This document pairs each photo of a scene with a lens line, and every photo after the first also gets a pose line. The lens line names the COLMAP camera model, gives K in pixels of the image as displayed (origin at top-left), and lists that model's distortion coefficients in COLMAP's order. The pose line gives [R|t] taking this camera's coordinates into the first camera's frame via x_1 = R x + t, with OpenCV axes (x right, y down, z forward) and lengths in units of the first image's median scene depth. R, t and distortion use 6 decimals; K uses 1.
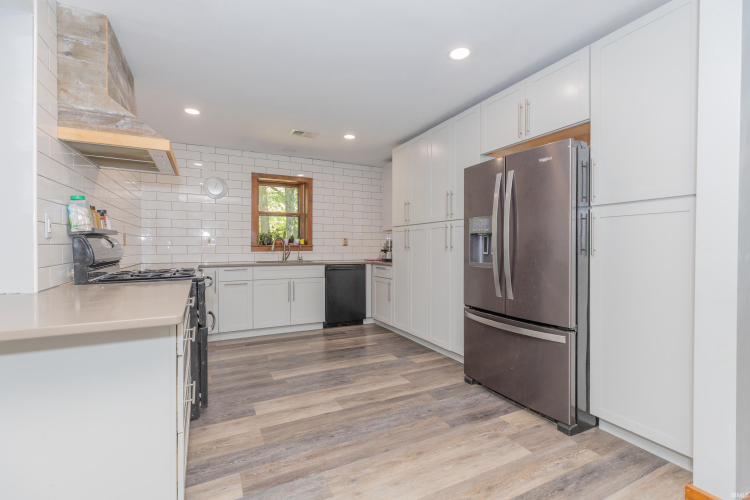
lens RADIAL K [[337.6, 0, 368.9], [0, 337.6, 249.5], [0, 0, 1]] dist [0.003970, 0.000079]
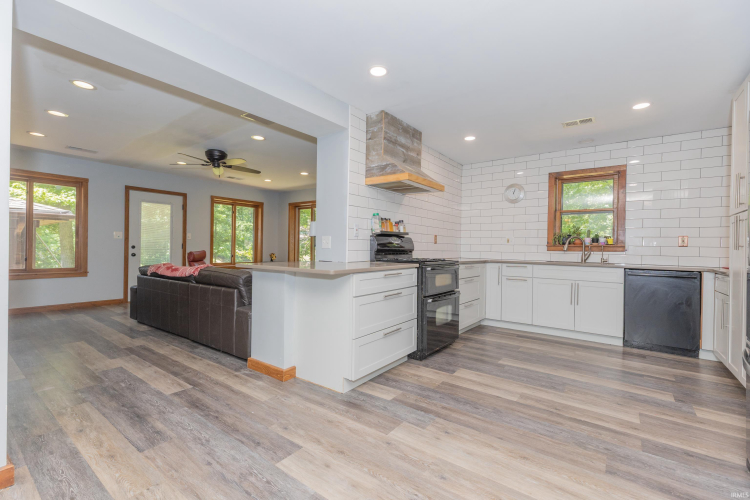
lens RADIAL K [[337.6, 0, 370.0], [0, 337.6, 250.7], [0, 0, 1]] dist [0.003970, 0.000079]
pose [[0.435057, 0.015350, -0.900272, 0.554368], [-0.026843, 0.999631, 0.004072, 0.025273], [0.900003, 0.022394, 0.435309, 0.134044]]
